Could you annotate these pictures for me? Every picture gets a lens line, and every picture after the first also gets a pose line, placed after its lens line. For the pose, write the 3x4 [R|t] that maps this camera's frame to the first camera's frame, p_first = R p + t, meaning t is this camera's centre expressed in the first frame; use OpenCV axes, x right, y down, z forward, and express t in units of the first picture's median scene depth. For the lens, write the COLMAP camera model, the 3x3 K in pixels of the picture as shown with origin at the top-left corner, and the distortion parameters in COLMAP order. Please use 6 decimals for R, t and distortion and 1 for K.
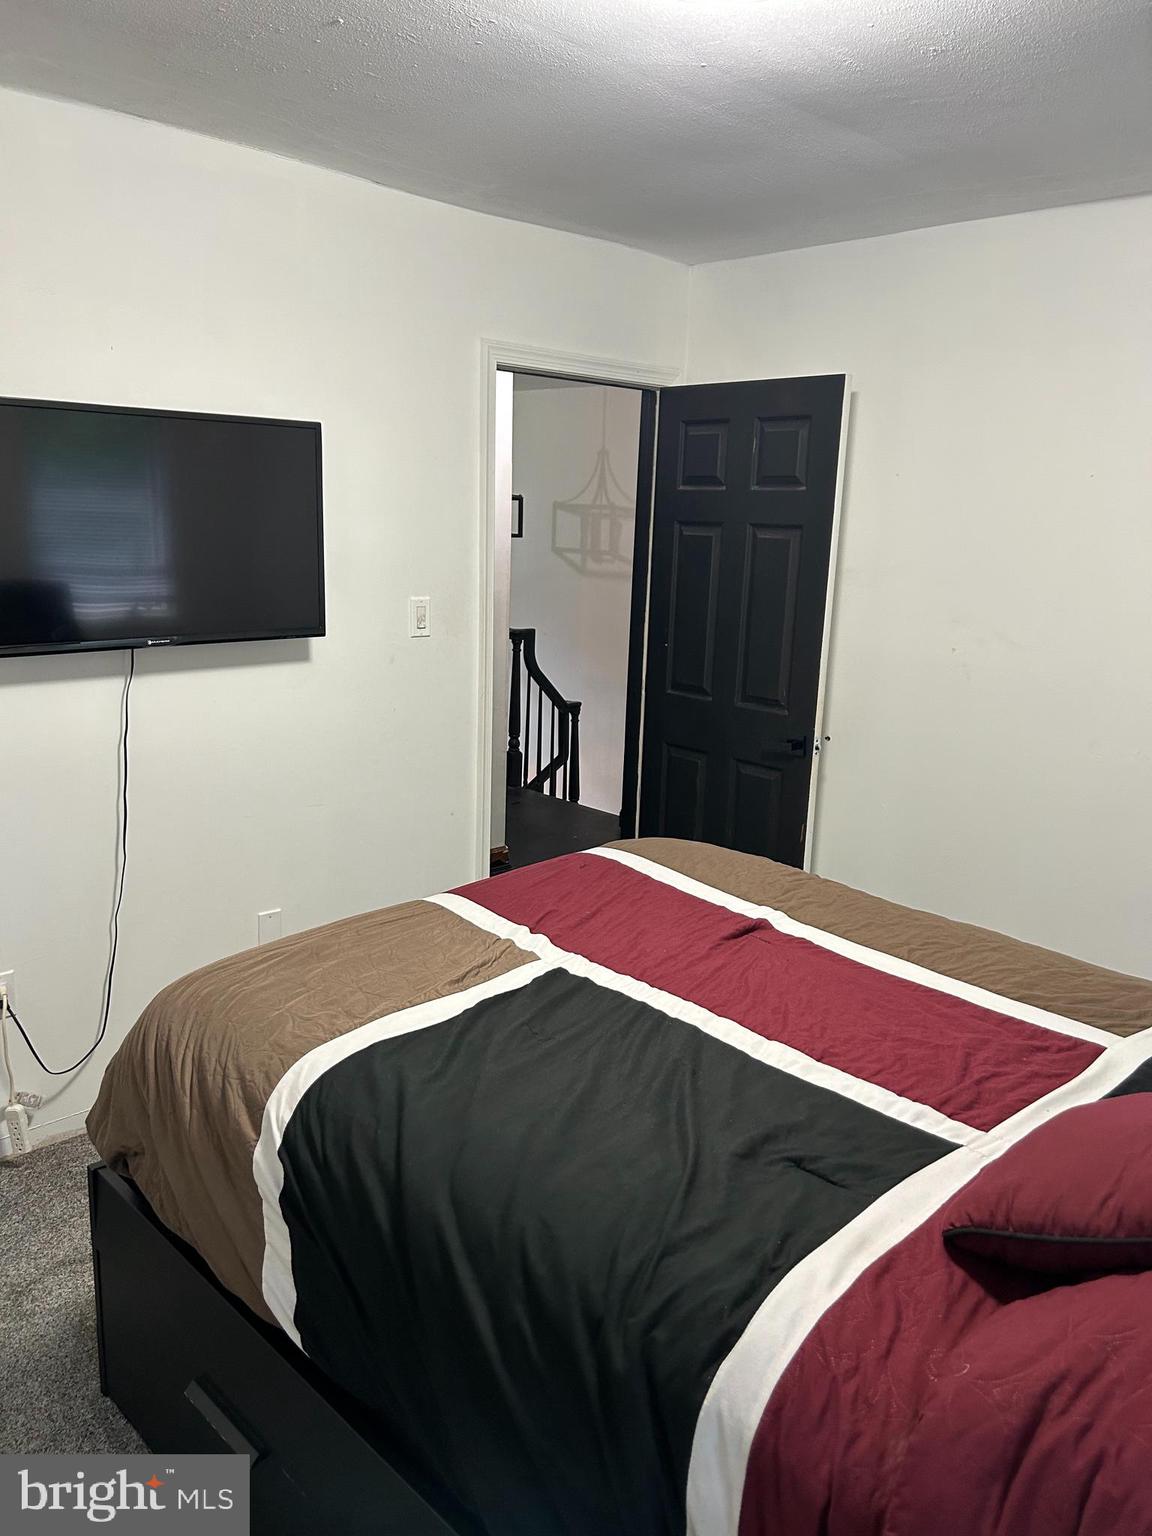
lens RADIAL K [[1154.6, 0, 568.5], [0, 1154.6, 786.9], [0, 0, 1]] dist [0.009695, -0.001745]
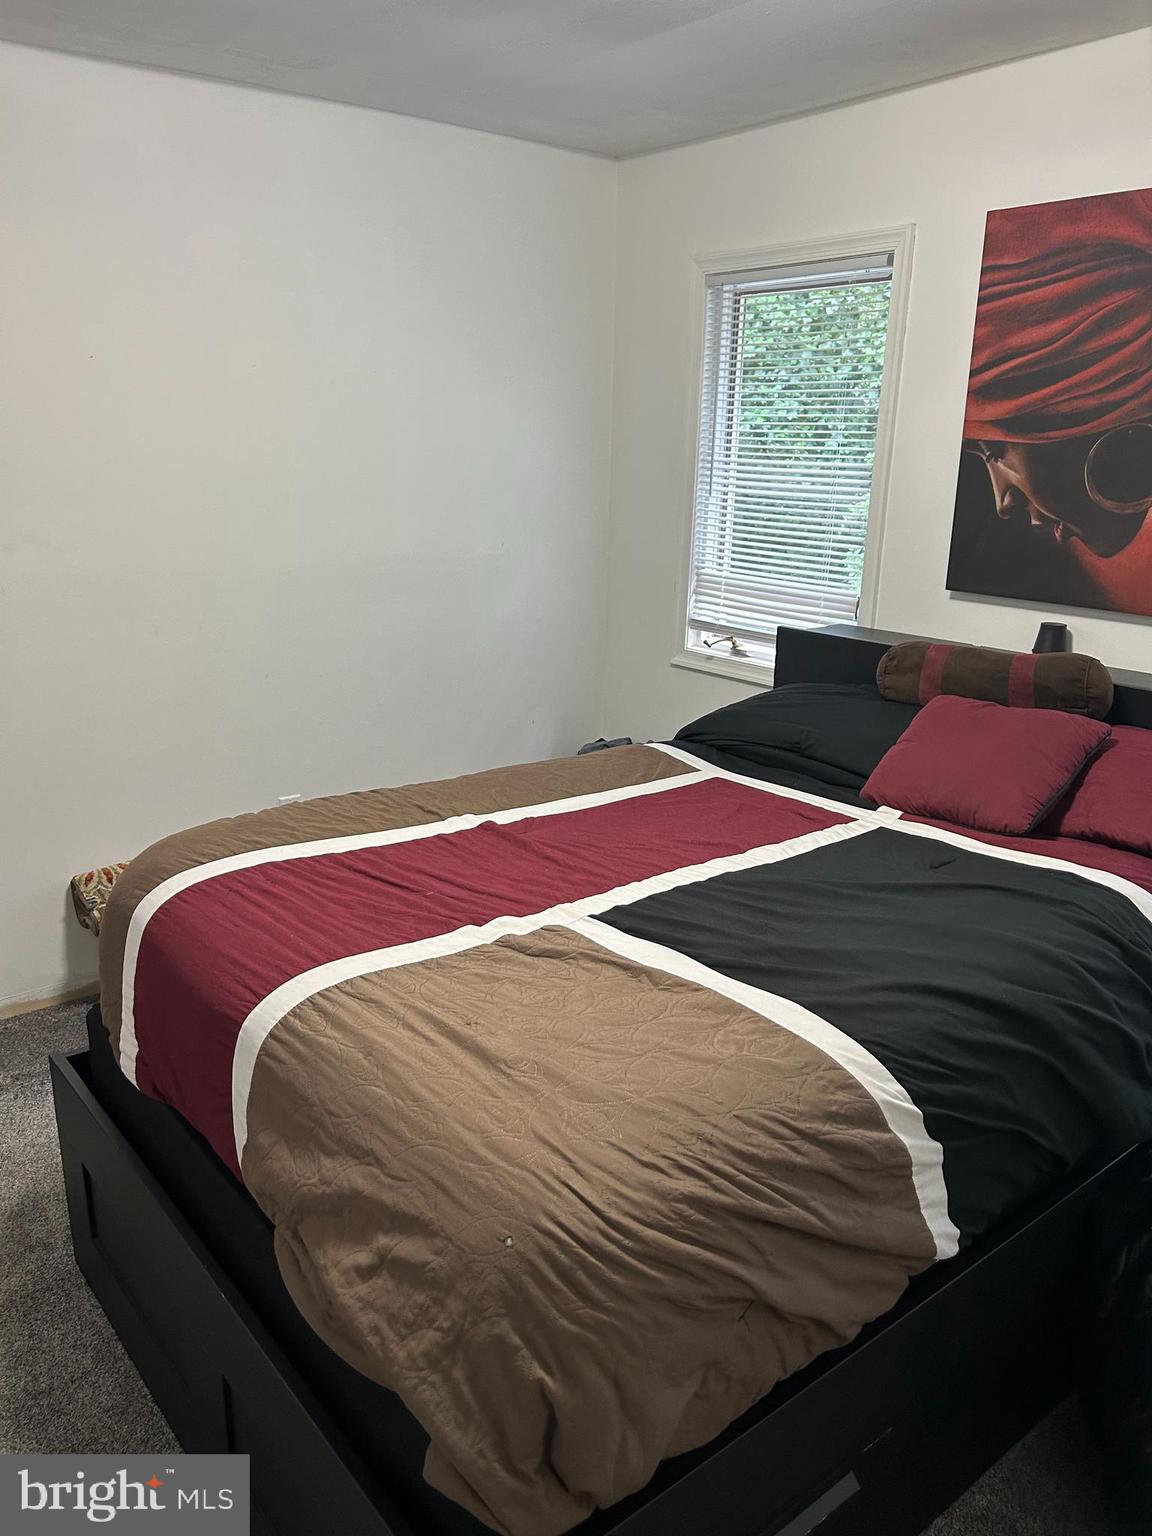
lens RADIAL K [[1154.6, 0, 568.5], [0, 1154.6, 786.9], [0, 0, 1]] dist [0.009695, -0.001745]
pose [[0.100828, -0.340801, 0.934713, -0.836632], [0.223643, 0.923220, 0.312486, -0.235452], [-0.969442, 0.177535, 0.169304, 0.815695]]
